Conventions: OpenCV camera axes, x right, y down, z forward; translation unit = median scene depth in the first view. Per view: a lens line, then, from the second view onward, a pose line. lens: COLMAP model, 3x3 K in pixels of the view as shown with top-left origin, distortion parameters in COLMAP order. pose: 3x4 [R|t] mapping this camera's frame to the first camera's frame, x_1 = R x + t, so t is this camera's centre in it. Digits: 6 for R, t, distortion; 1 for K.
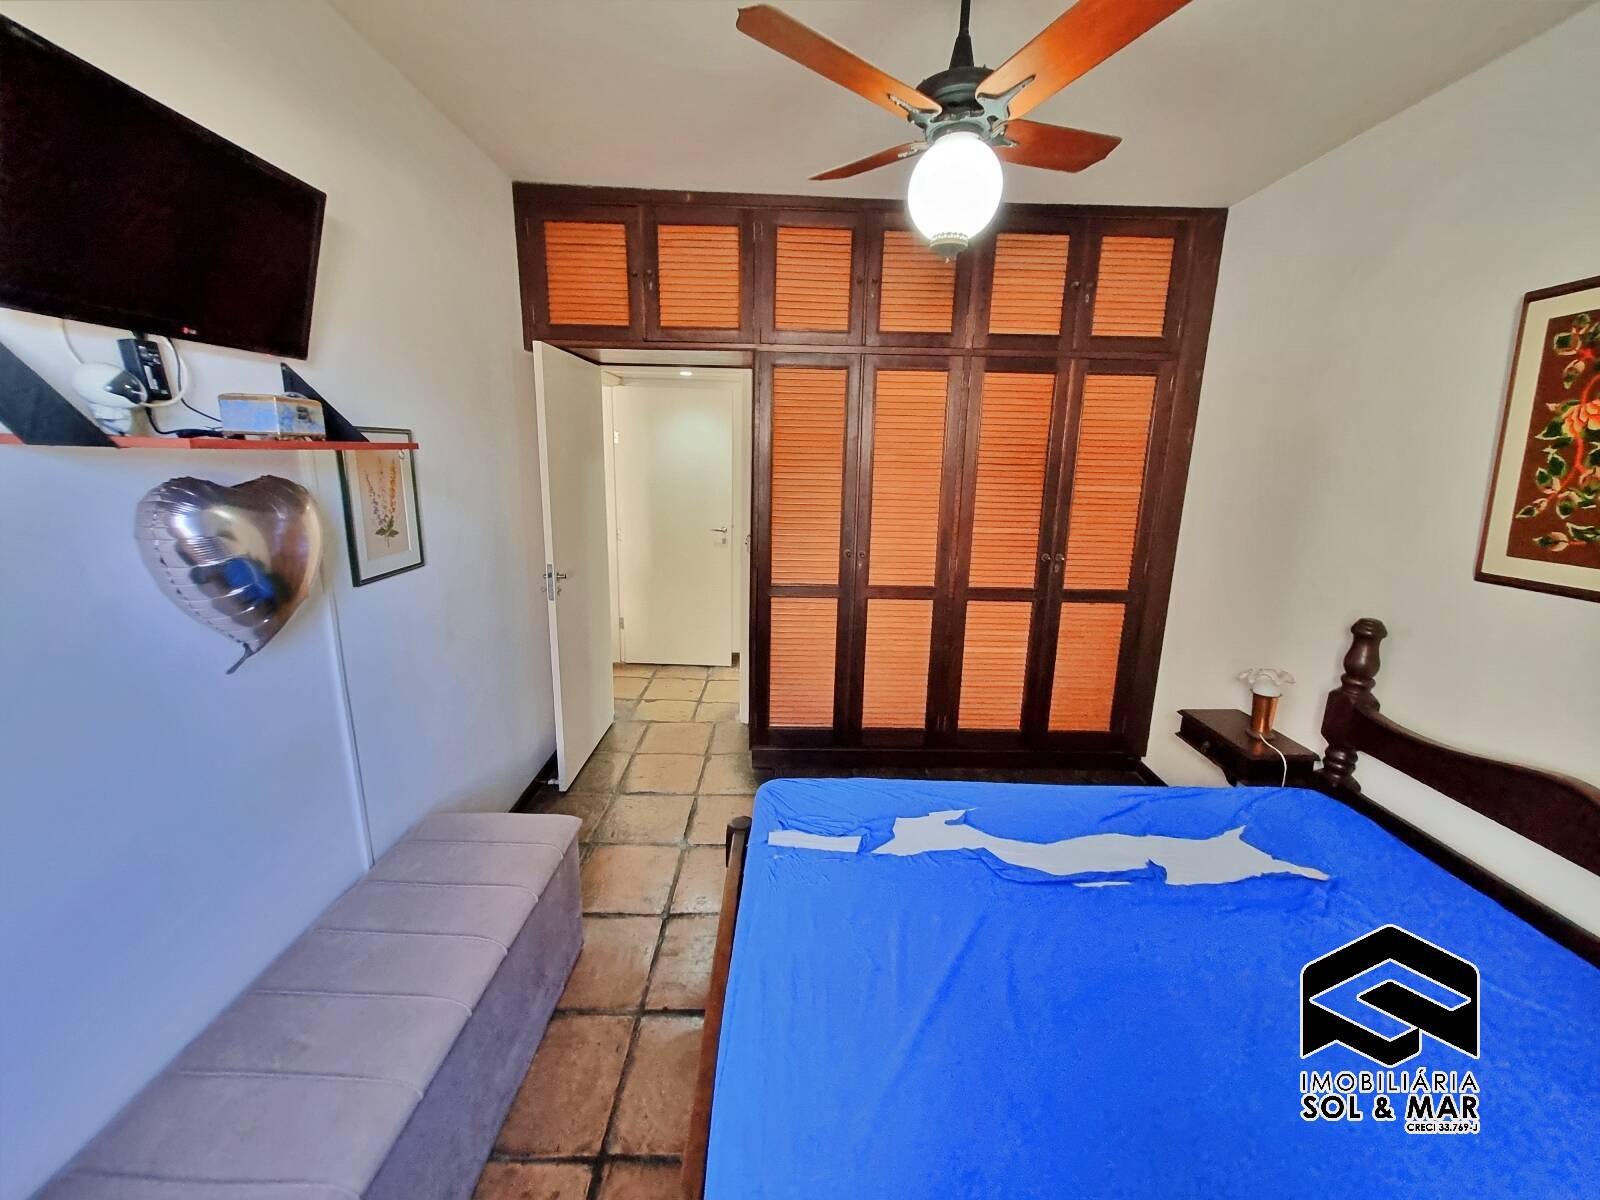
lens RADIAL K [[631.7, 0, 800.7], [0, 631.7, 584.0], [0, 0, 1]] dist [0.002979, -0.000116]
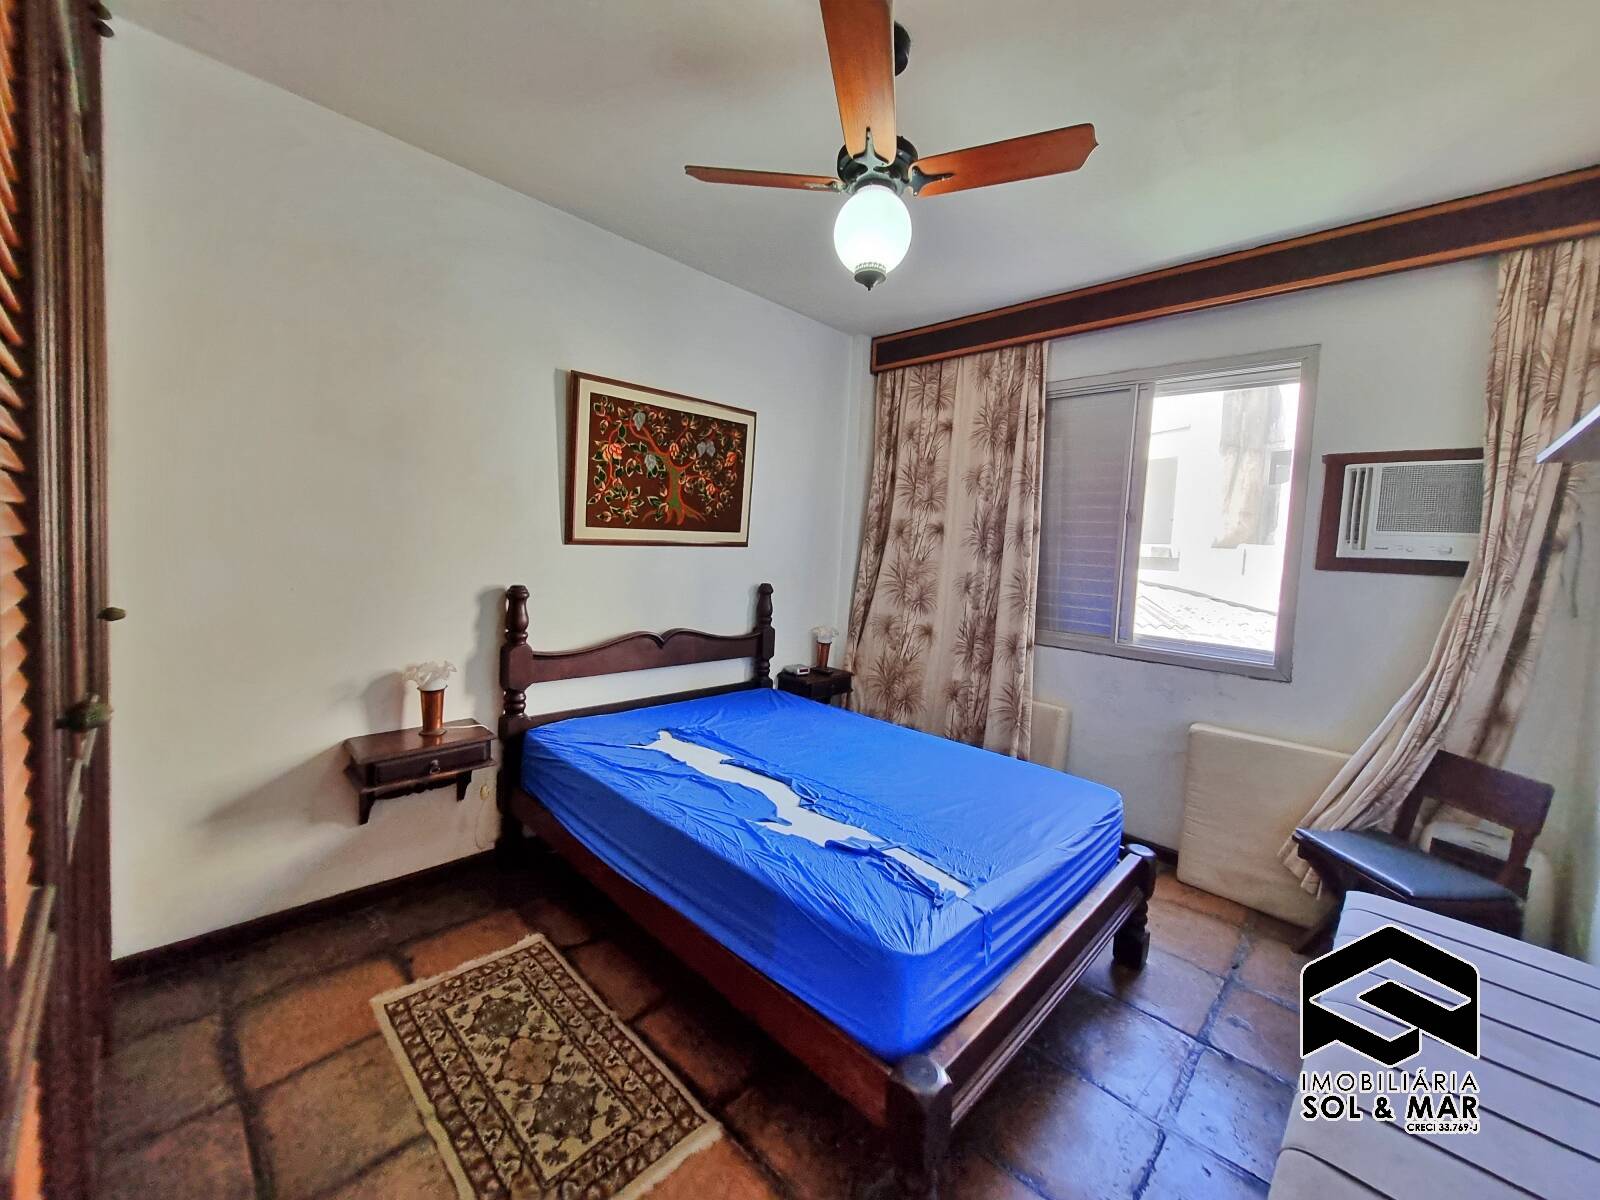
lens RADIAL K [[635.3, 0, 793.2], [0, 635.3, 574.8], [0, 0, 1]] dist [0.001644, 0.000003]
pose [[-0.711304, -0.095709, 0.696338, -0.514050], [0.080228, 0.973156, 0.215709, -0.259204], [-0.698291, 0.209300, -0.684531, 1.932742]]
